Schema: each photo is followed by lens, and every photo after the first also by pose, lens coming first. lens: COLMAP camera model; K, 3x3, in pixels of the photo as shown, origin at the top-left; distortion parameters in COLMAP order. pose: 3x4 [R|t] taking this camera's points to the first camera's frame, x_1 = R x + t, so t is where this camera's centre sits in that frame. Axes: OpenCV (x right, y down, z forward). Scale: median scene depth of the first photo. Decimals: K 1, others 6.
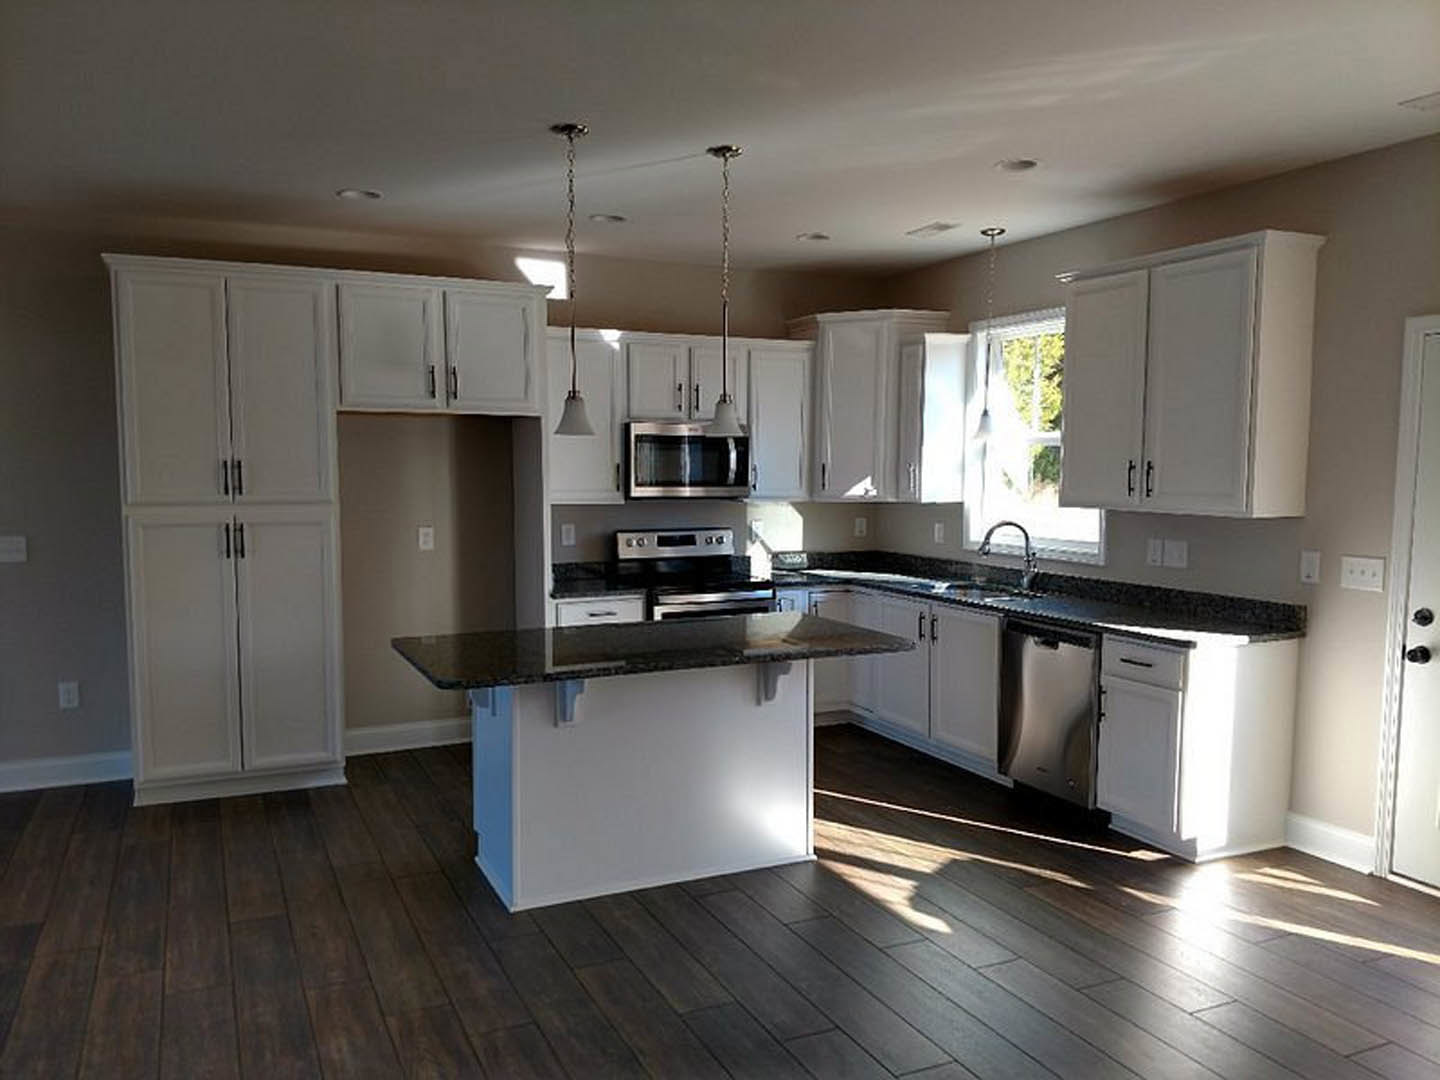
lens RADIAL K [[1106.9, 0, 711.4], [0, 1106.9, 546.2], [0, 0, 1]] dist [0.109282, -0.046703]
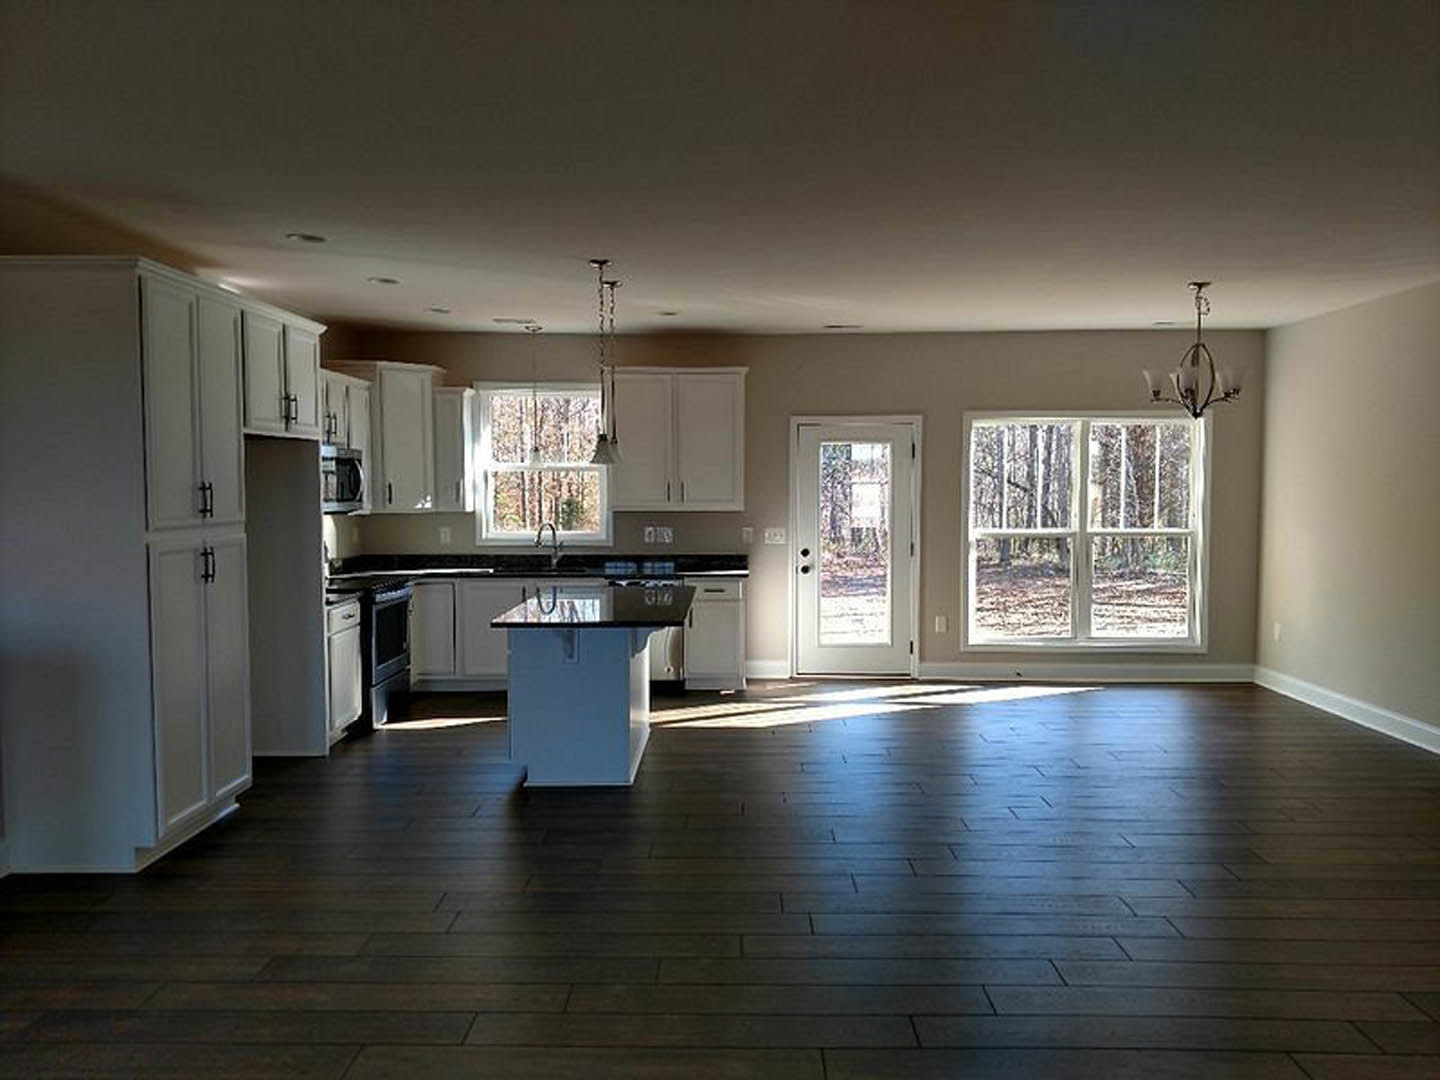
lens RADIAL K [[1106.9, 0, 711.4], [0, 1106.9, 546.2], [0, 0, 1]] dist [0.109282, -0.046703]
pose [[0.432878, -0.055119, 0.899766, -1.001402], [0.071207, 0.997101, 0.026824, -0.014914], [-0.898636, 0.052458, 0.435548, 0.169304]]
